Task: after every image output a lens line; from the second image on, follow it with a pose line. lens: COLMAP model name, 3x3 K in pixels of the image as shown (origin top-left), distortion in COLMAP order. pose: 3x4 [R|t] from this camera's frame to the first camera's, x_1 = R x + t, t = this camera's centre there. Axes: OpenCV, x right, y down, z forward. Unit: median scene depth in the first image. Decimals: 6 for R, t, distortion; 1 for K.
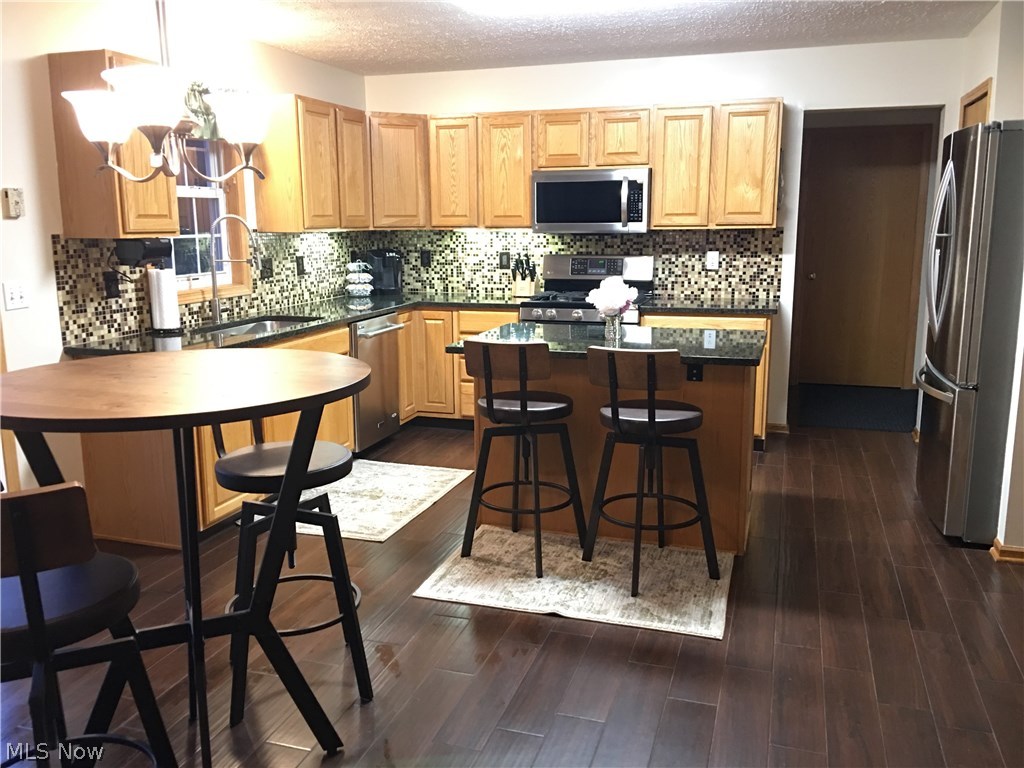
lens RADIAL K [[862.2, 0, 506.7], [0, 862.2, 384.1], [0, 0, 1]] dist [0.077587, -0.129387]
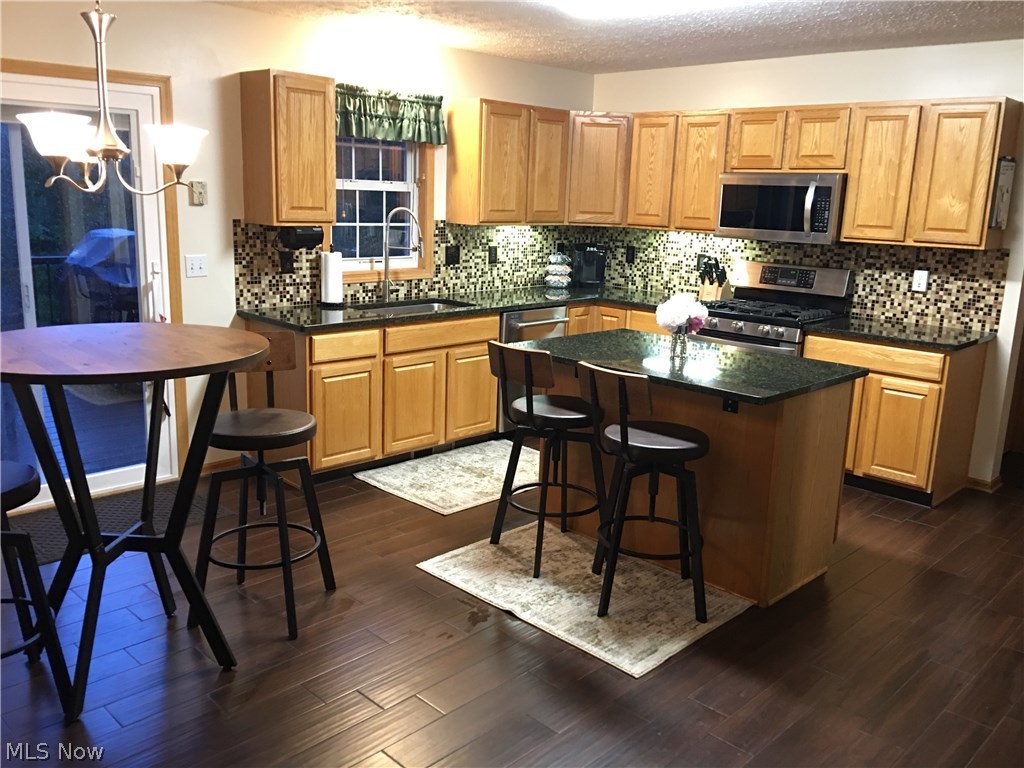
lens RADIAL K [[862.2, 0, 506.6], [0, 862.2, 384.1], [0, 0, 1]] dist [0.077587, -0.129387]
pose [[0.893834, 0.134467, -0.427760, 0.258701], [-0.124827, 0.990885, 0.050652, -0.032935], [0.430672, 0.008122, 0.902472, 0.032414]]
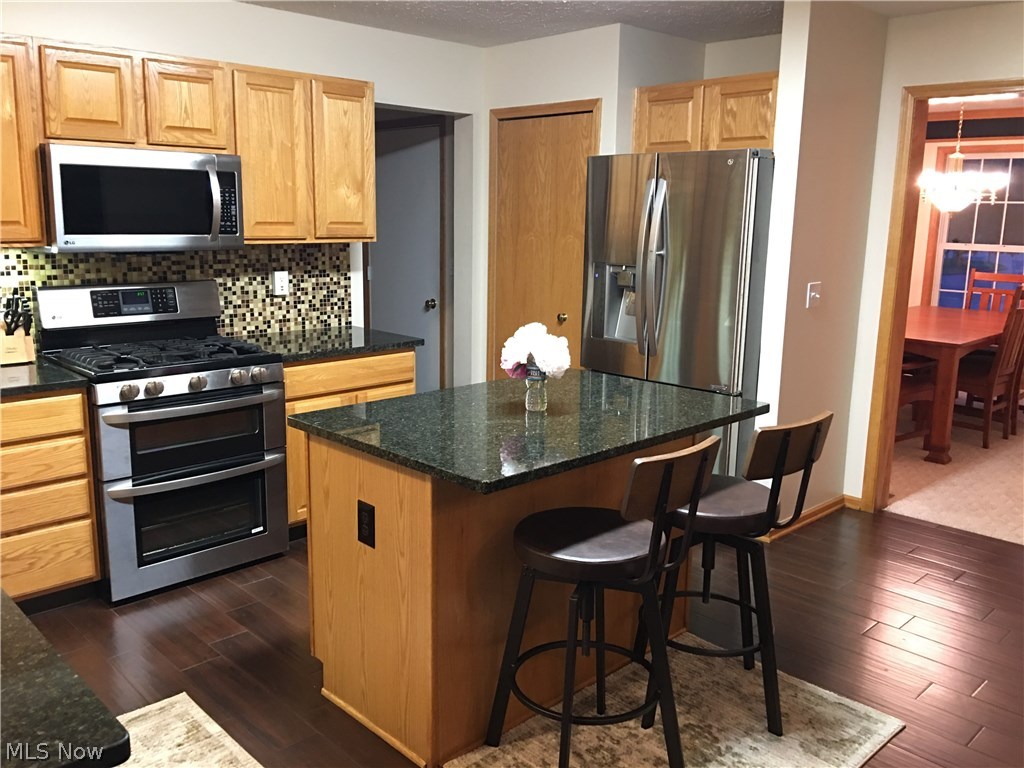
lens RADIAL K [[862.2, 0, 507.9], [0, 862.2, 380.5], [0, 0, 1]] dist [0.077587, -0.129387]
pose [[0.466032, -0.155187, 0.871052, -0.348074], [0.149677, 0.984136, 0.095254, -0.102893], [-0.872016, 0.085985, 0.481867, 0.475885]]
